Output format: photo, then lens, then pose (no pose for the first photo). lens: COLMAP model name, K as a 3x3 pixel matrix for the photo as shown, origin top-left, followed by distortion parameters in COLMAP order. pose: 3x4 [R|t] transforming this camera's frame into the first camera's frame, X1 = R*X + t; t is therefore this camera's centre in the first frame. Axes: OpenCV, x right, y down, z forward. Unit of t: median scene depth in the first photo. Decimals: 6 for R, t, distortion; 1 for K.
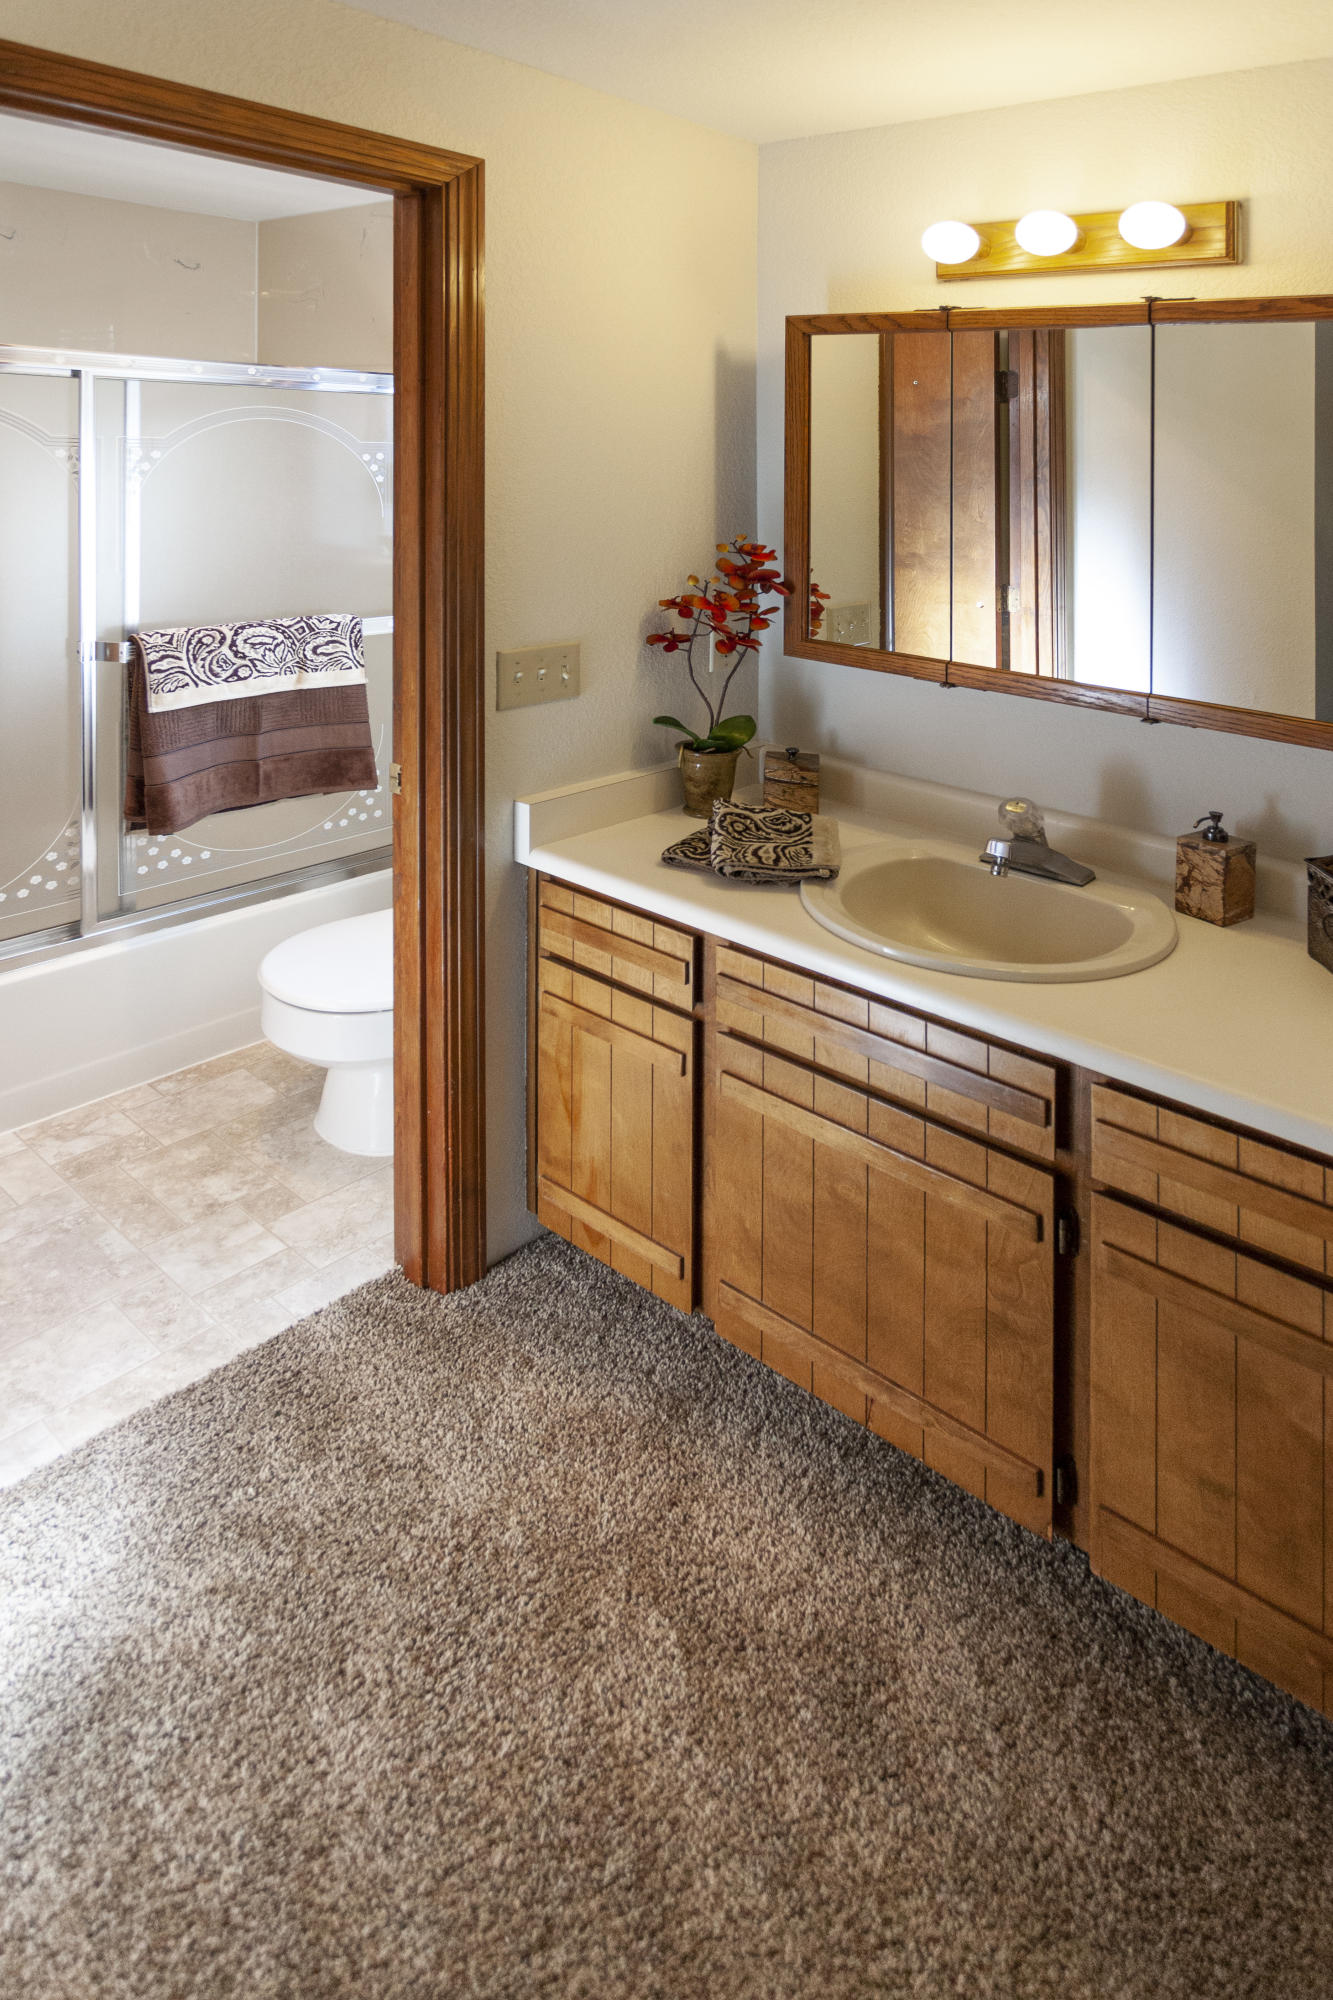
lens RADIAL K [[1244.1, 0, 666.5], [0, 1244.1, 1000.0], [0, 0, 1]] dist [-0.001128, 0.002024]
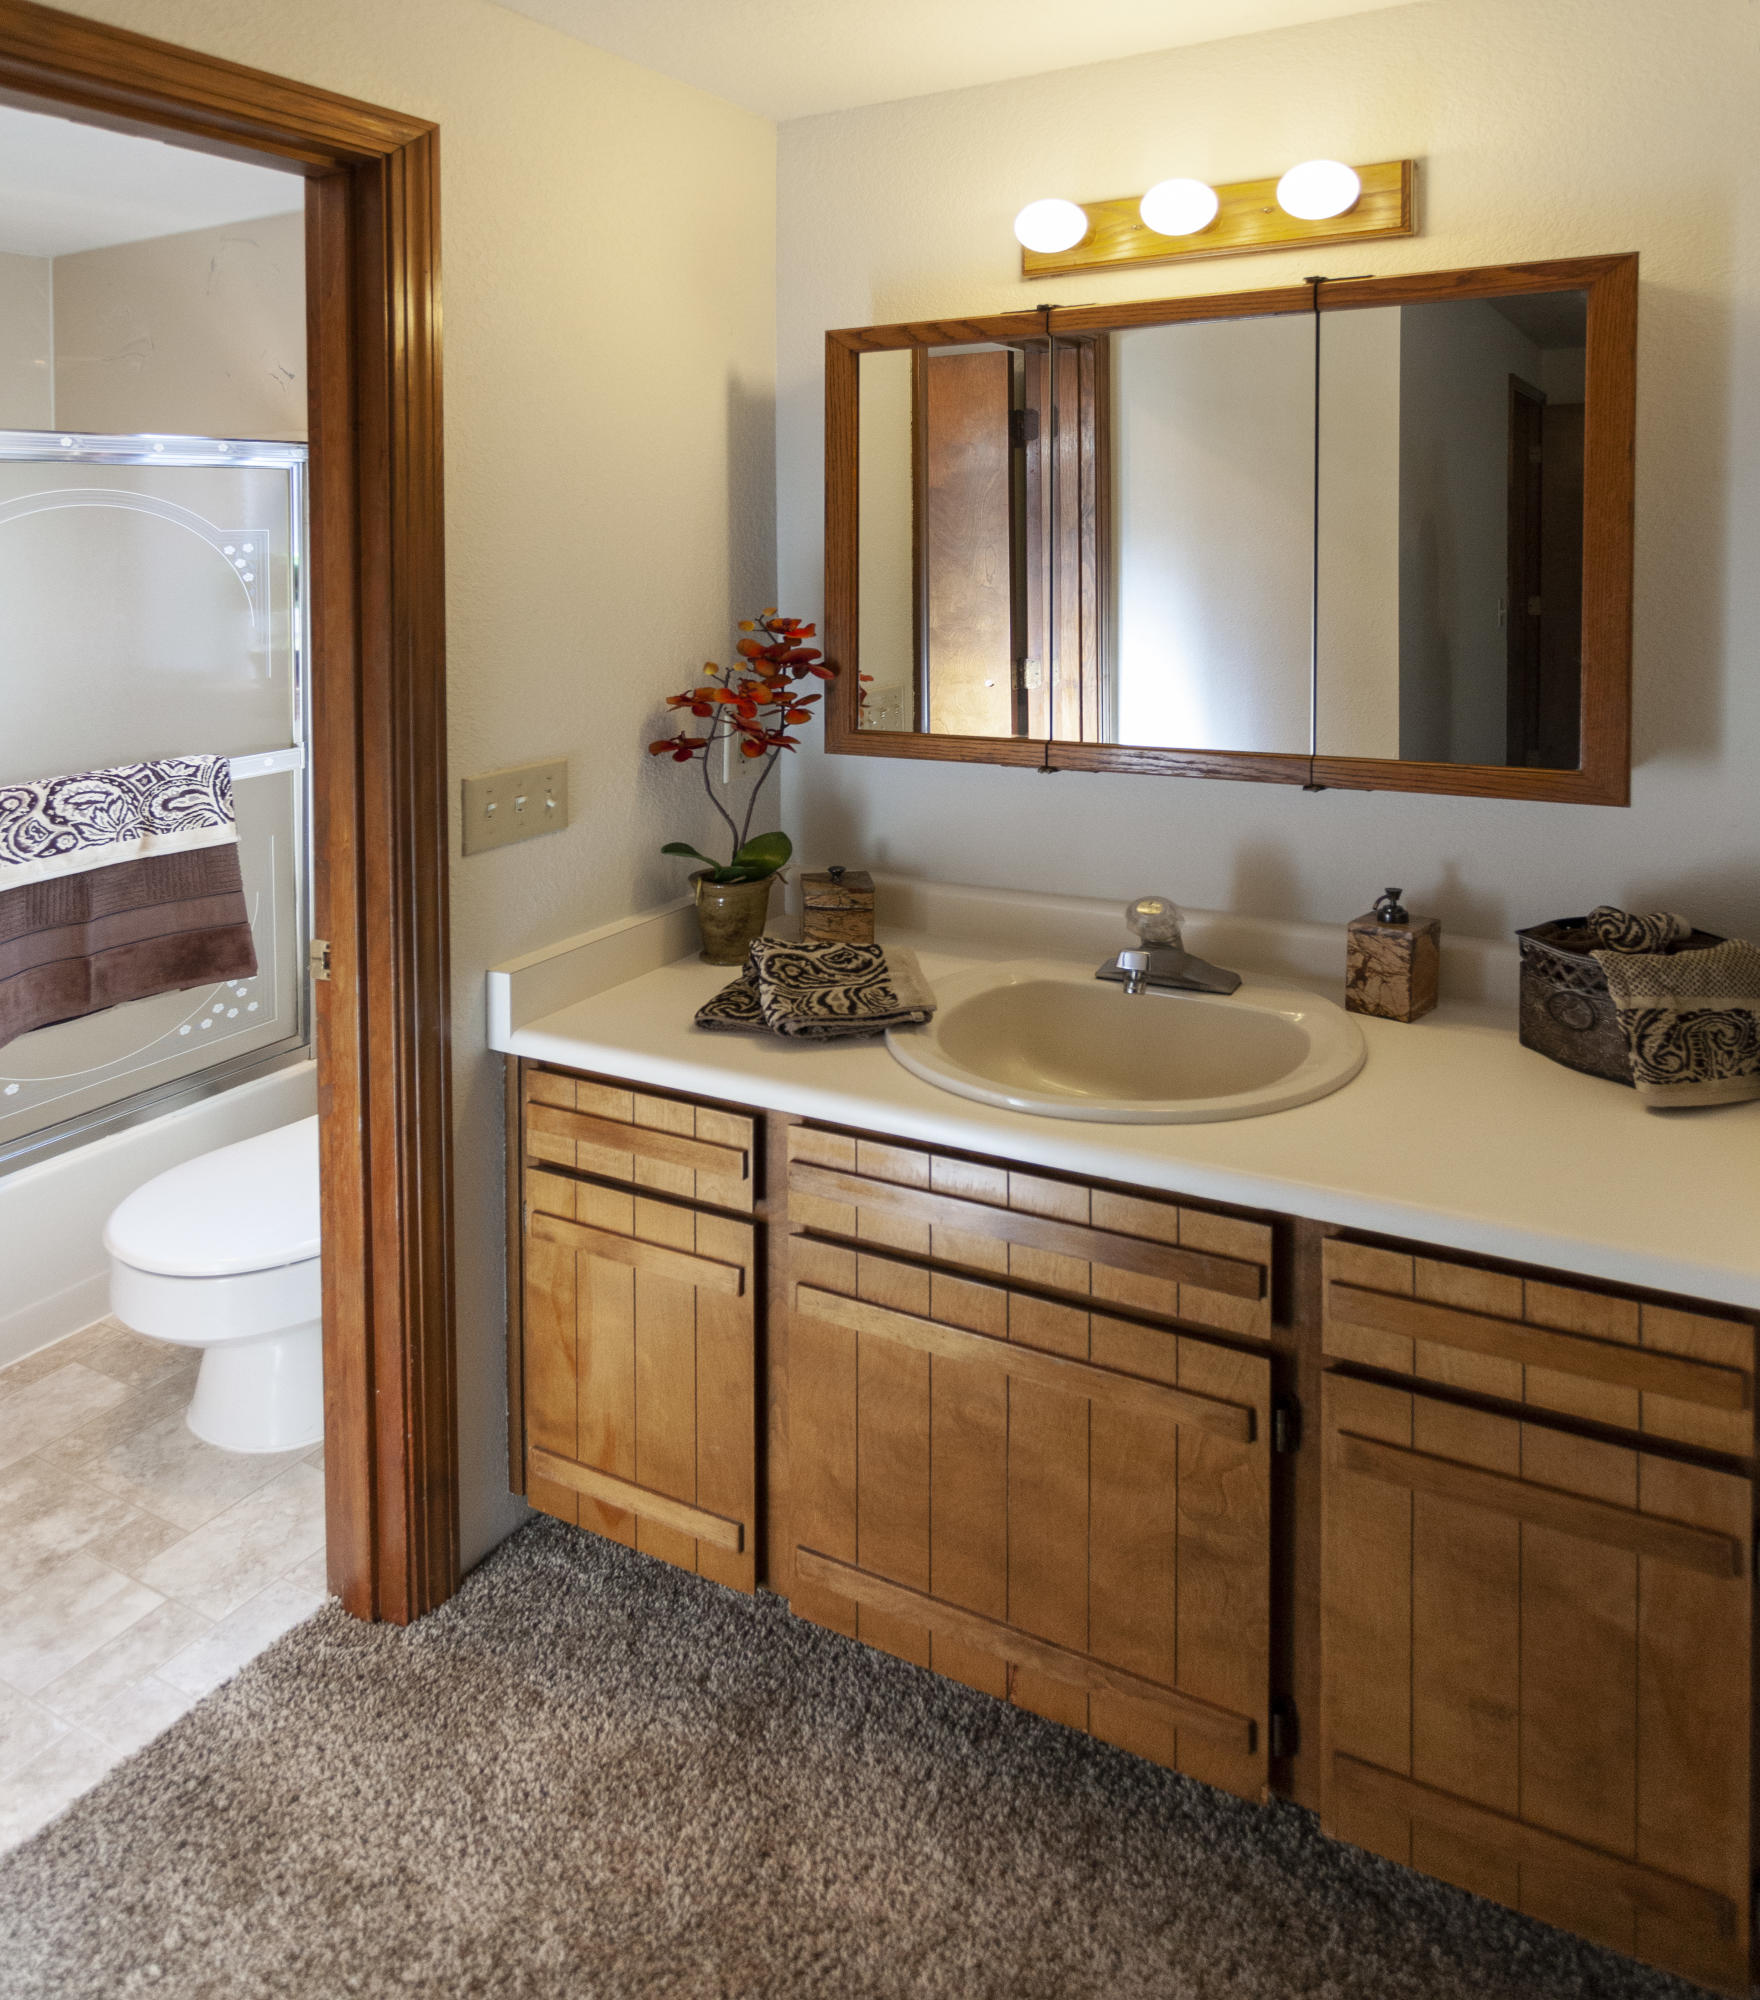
lens RADIAL K [[1436.7, 0, 880.0], [0, 1436.7, 1000.0], [0, 0, 1]] dist [0.001783, 0.000197]
pose [[0.970266, -0.118990, 0.210773, -0.061963], [0.141620, 0.985285, -0.095697, -0.020138], [-0.196284, 0.122701, 0.972840, 0.083355]]
